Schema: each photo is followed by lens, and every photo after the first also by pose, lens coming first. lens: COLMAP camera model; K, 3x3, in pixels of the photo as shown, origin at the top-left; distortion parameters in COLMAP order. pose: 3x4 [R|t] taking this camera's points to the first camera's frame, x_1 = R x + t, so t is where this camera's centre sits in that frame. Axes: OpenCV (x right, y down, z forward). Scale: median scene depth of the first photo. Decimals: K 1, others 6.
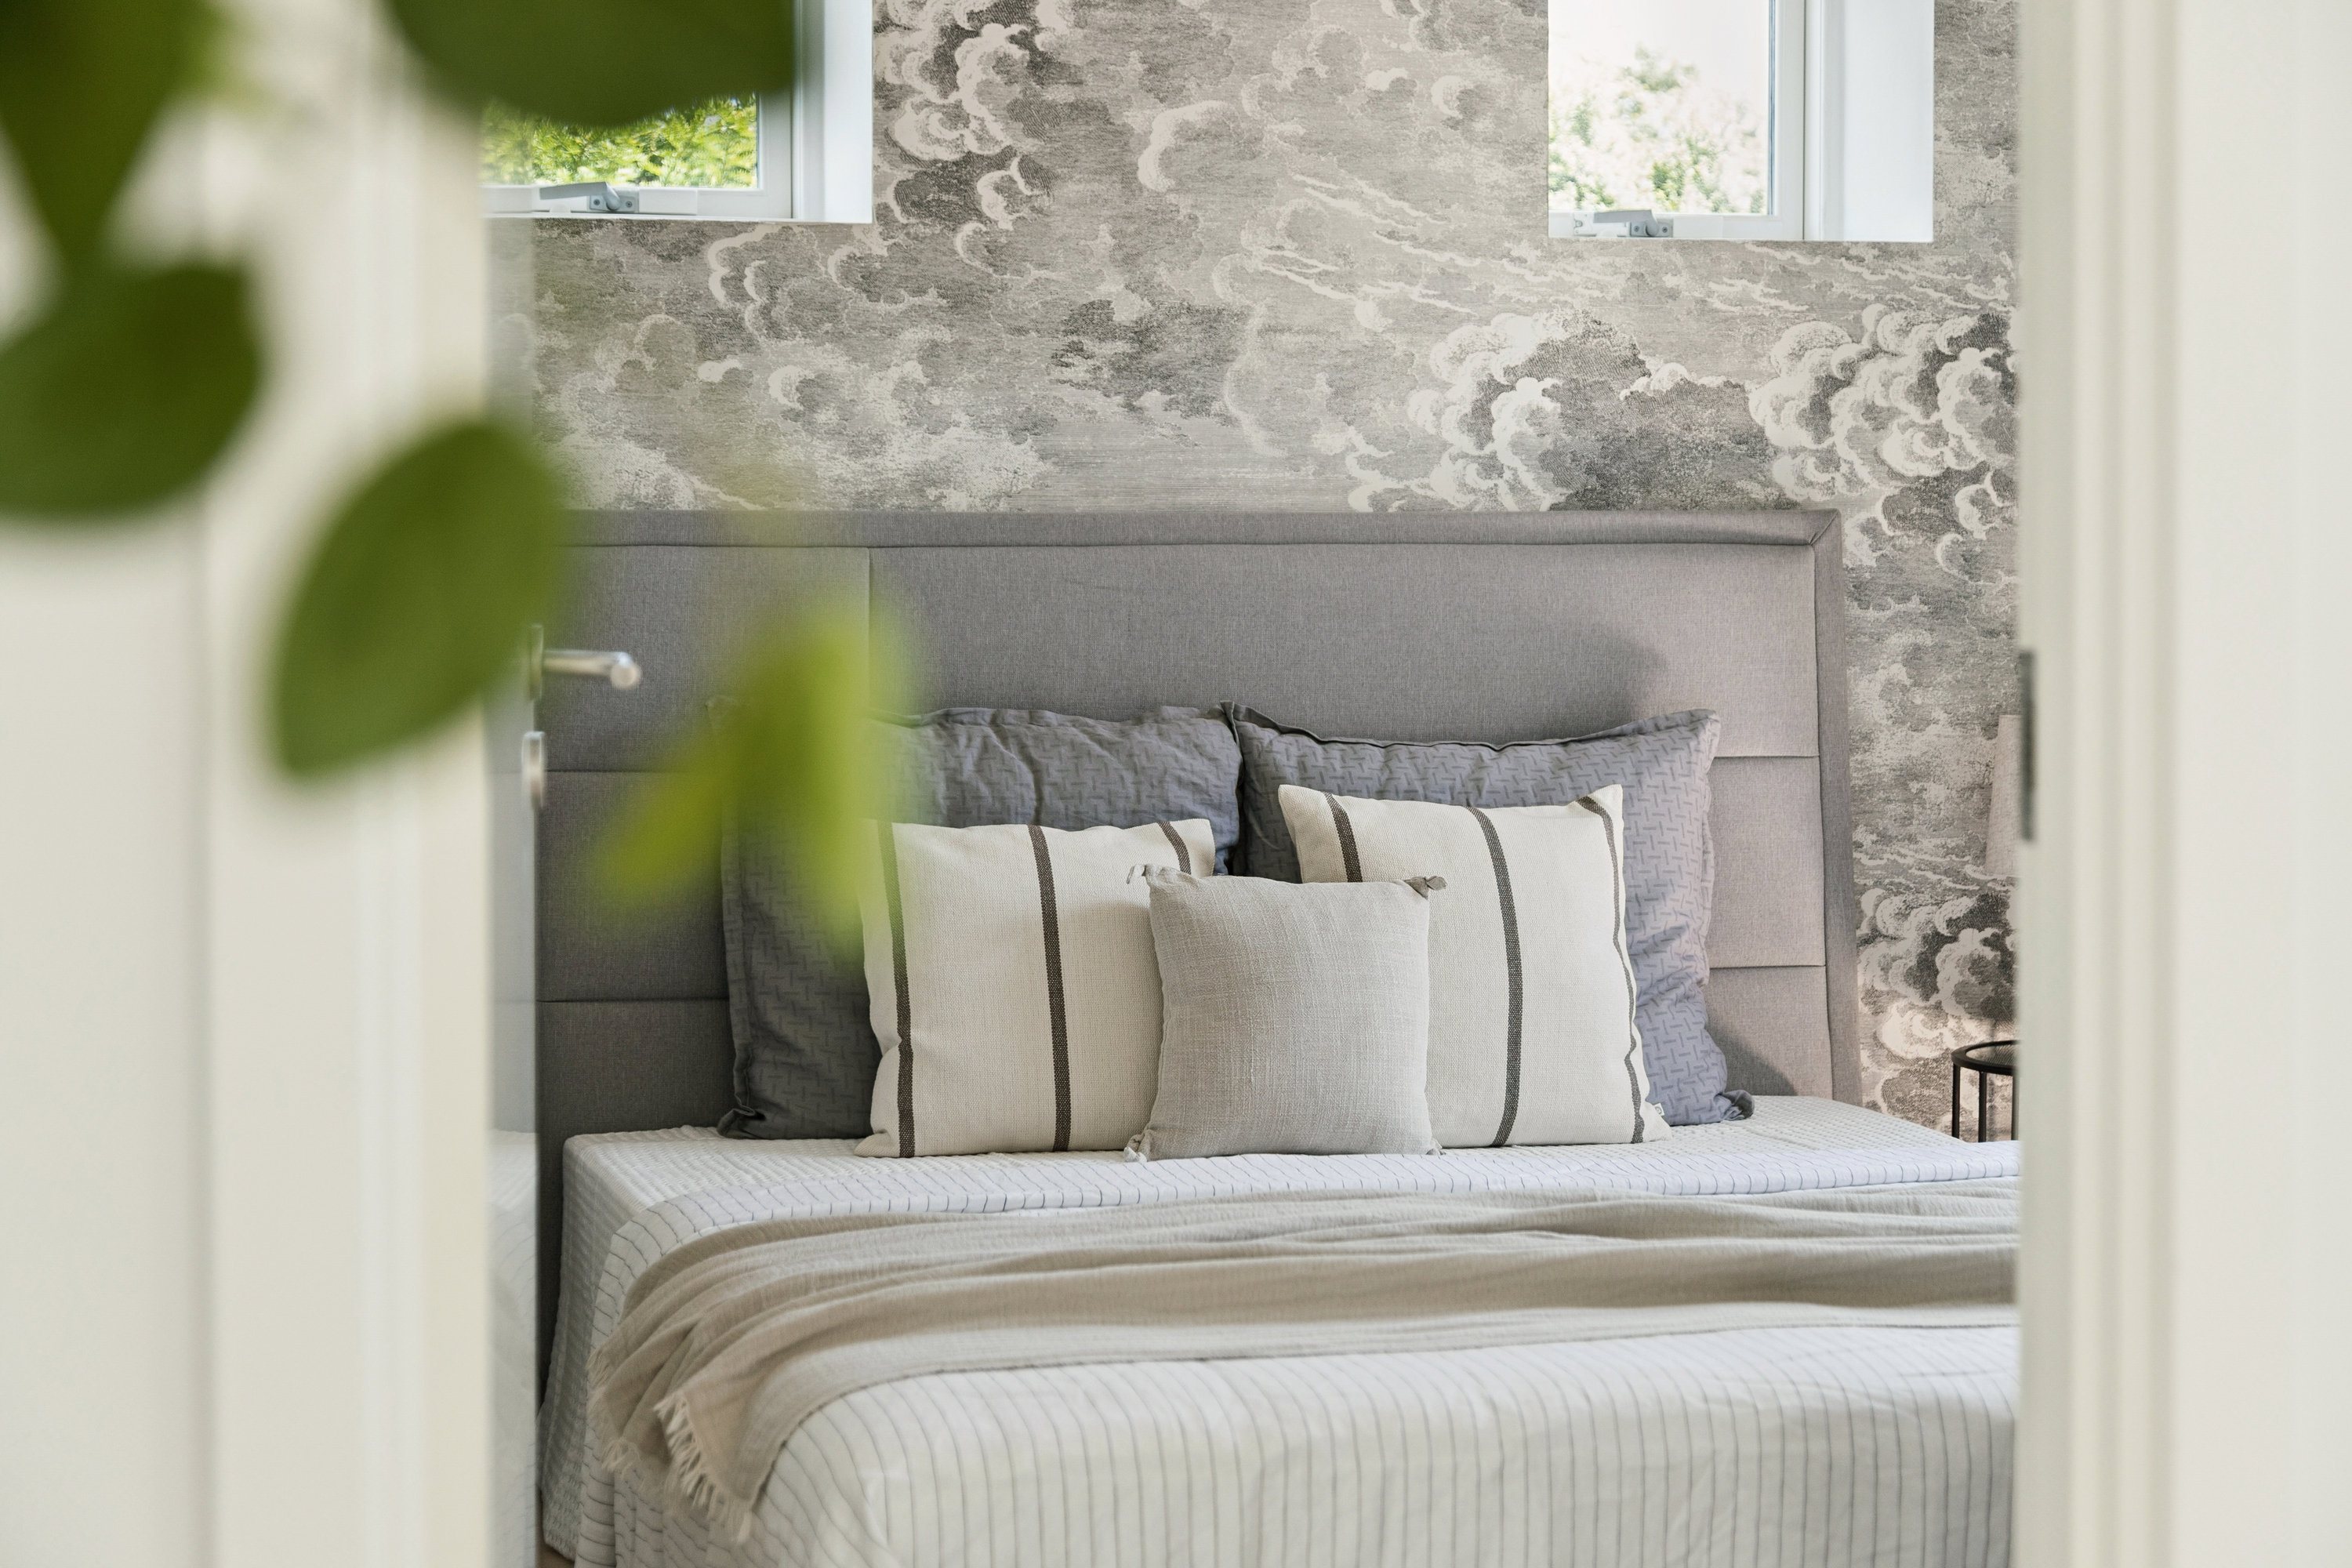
lens RADIAL K [[4042.1, 0, 1175.2], [0, 4042.1, 773.0], [0, 0, 1]] dist [0.043120, 0.000000]
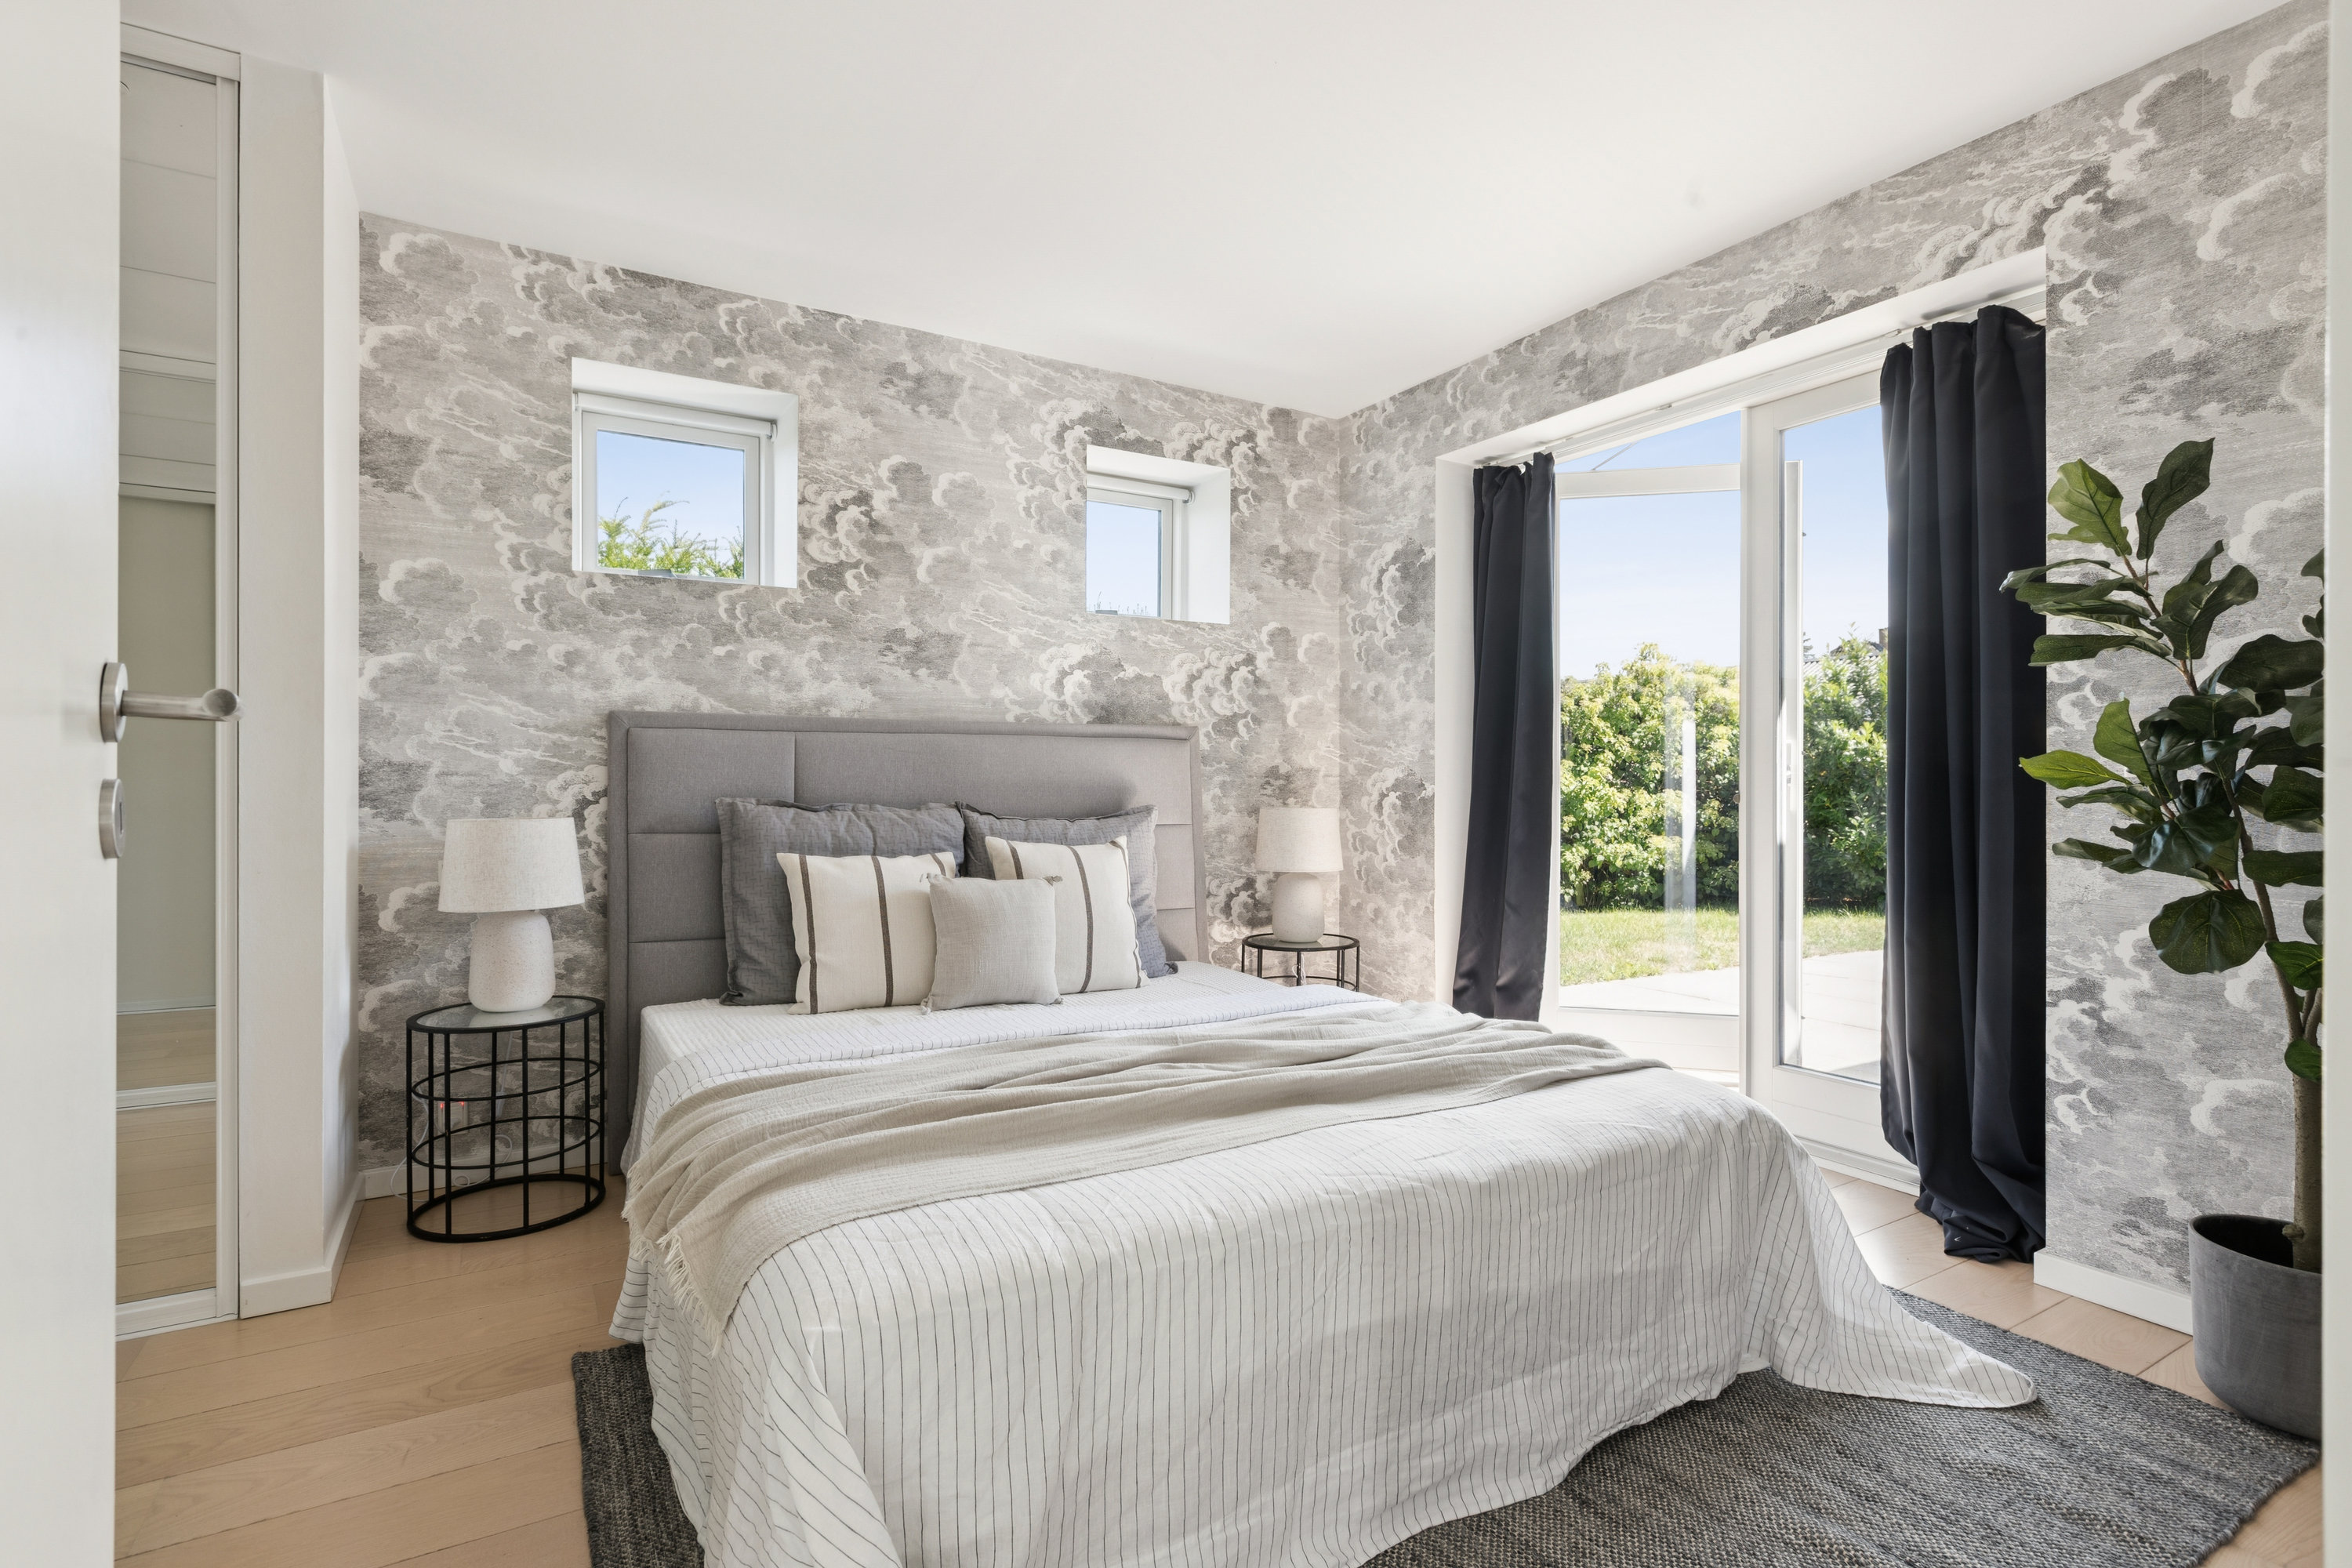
lens RADIAL K [[1126.3, 0, 1181.3], [0, 1126.3, 792.9], [0, 0, 1]] dist [0.000131, 0.000819]
pose [[0.965423, 0.002177, 0.260680, -0.031503], [0.008068, 0.999237, -0.038227, 0.003443], [-0.260564, 0.039009, 0.964668, 0.344272]]
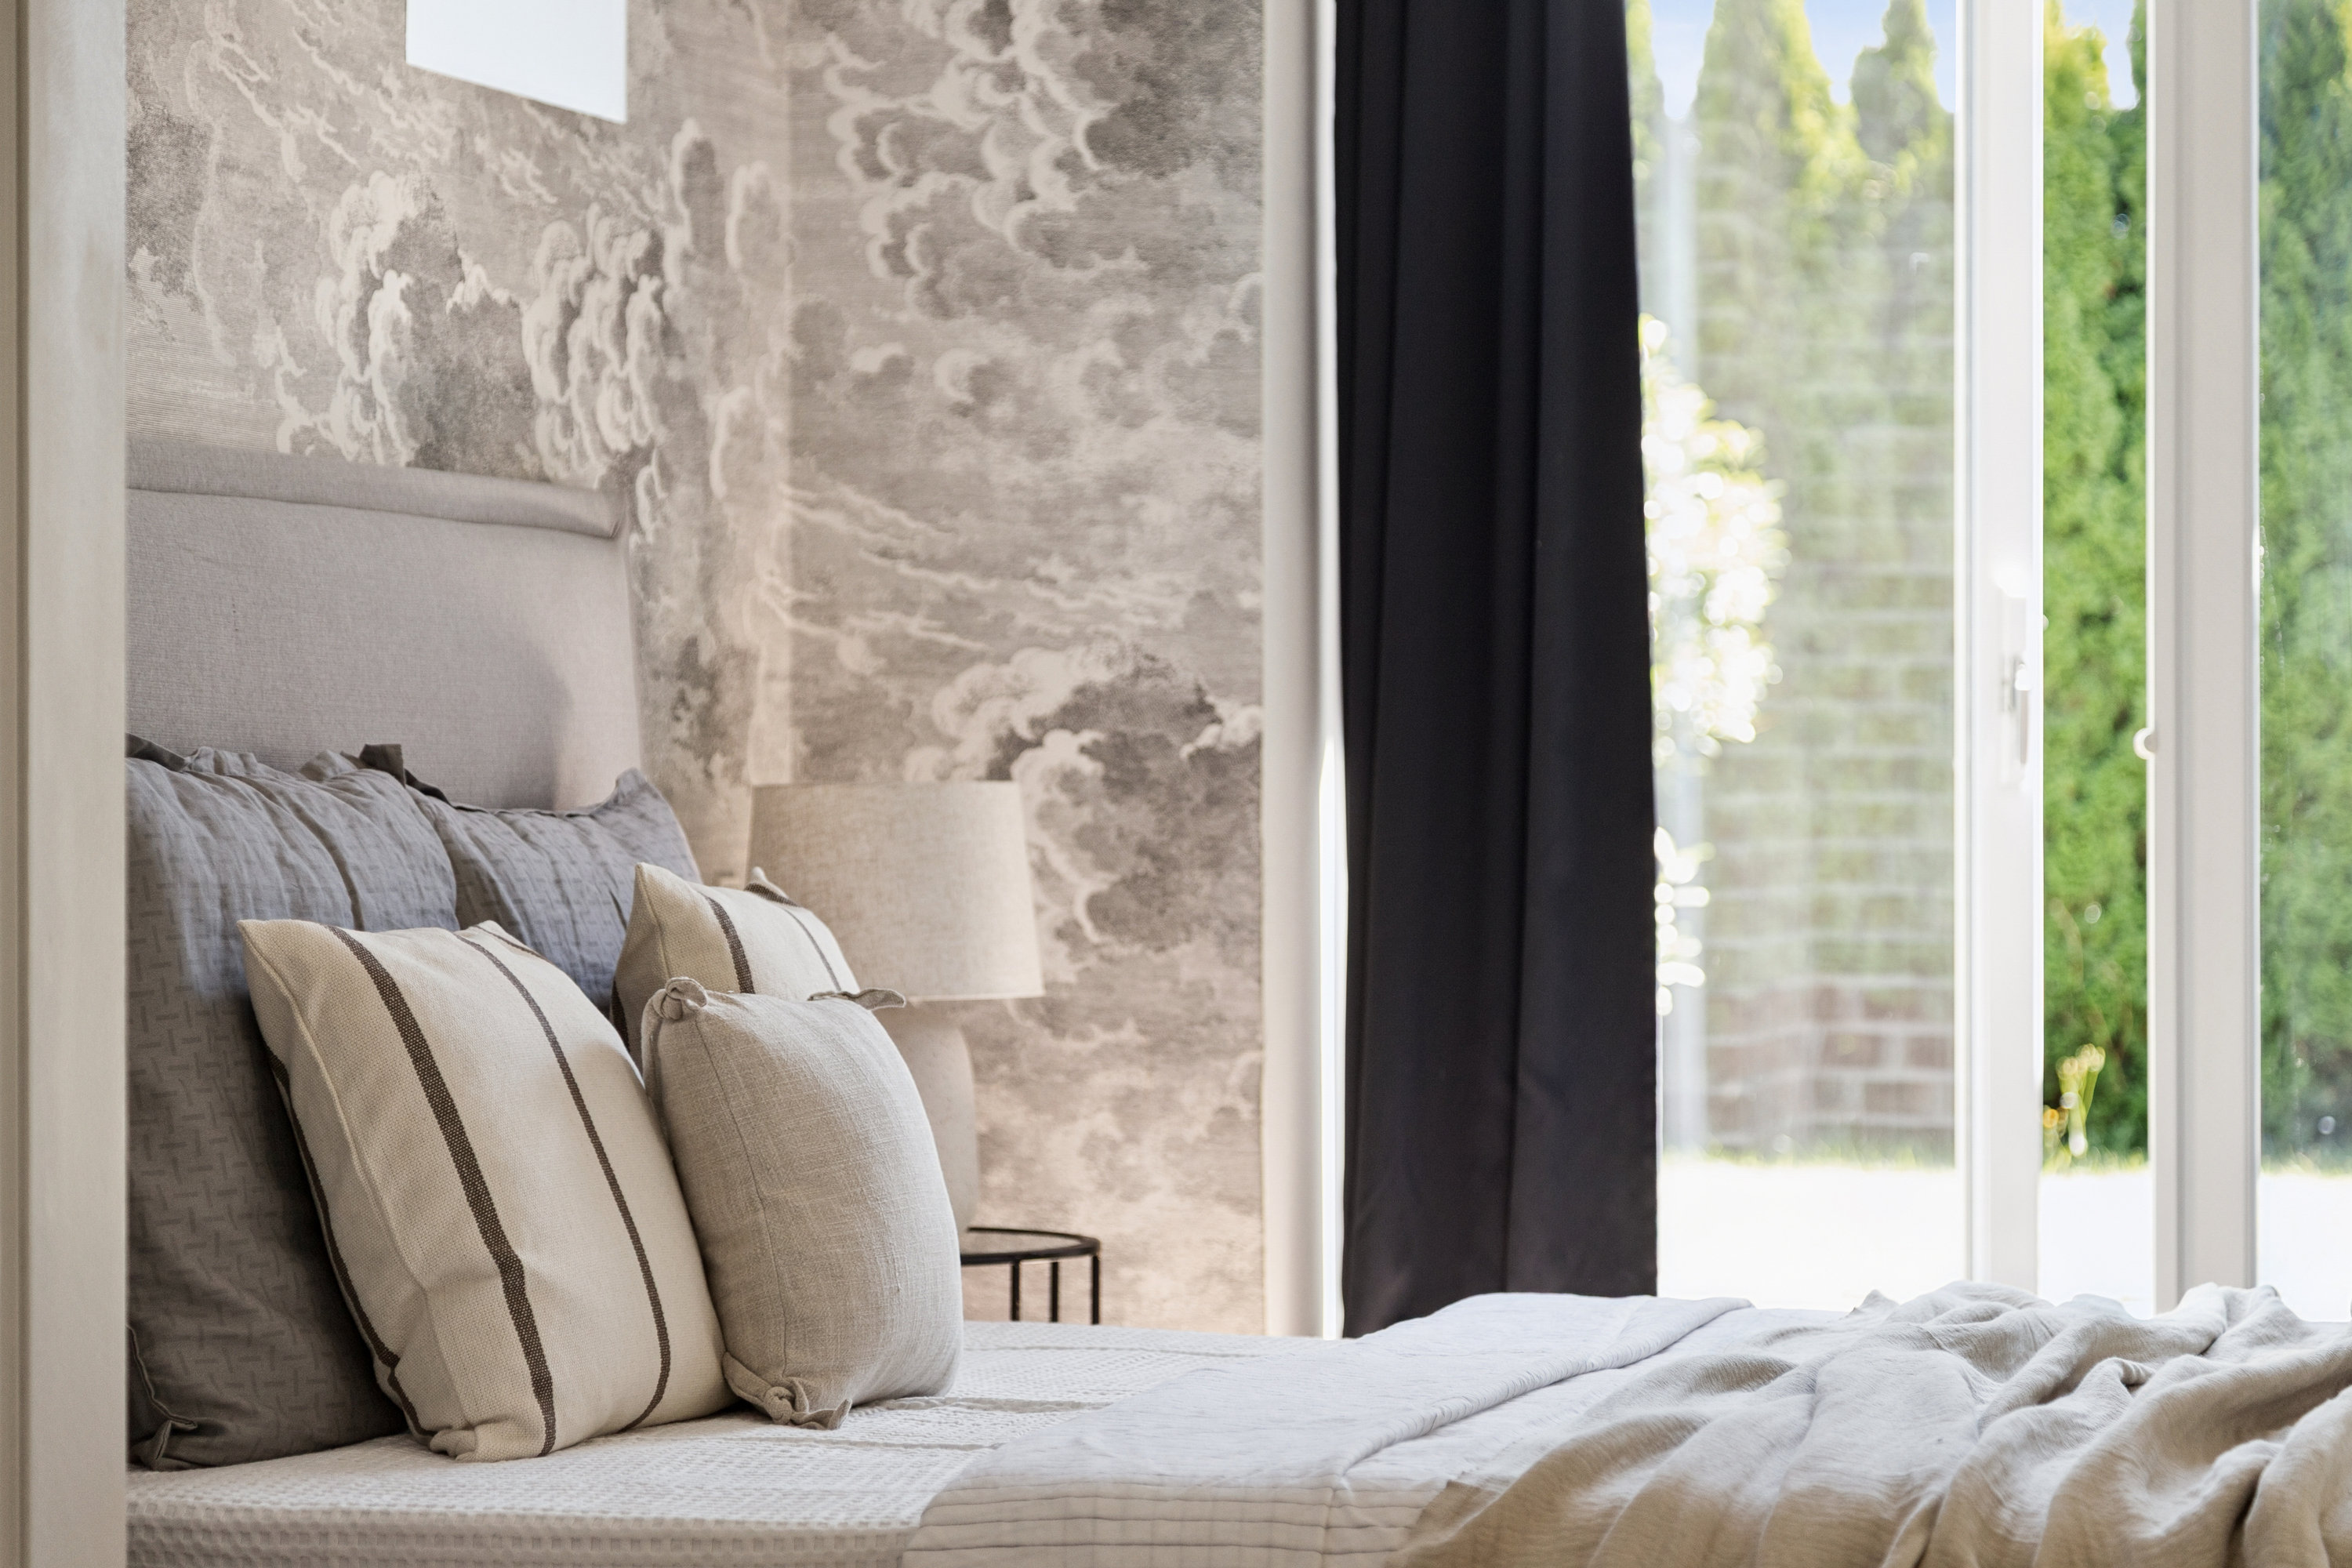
lens RADIAL K [[6307.4, 0, 1176.0], [0, 6307.4, 786.7], [0, 0, 1]] dist [0.040882, 0.000000]
pose [[0.513197, 0.003032, 0.858265, -0.768857], [0.040340, 0.998803, -0.027650, 0.021440], [-0.857322, 0.048813, 0.512461, 0.380447]]
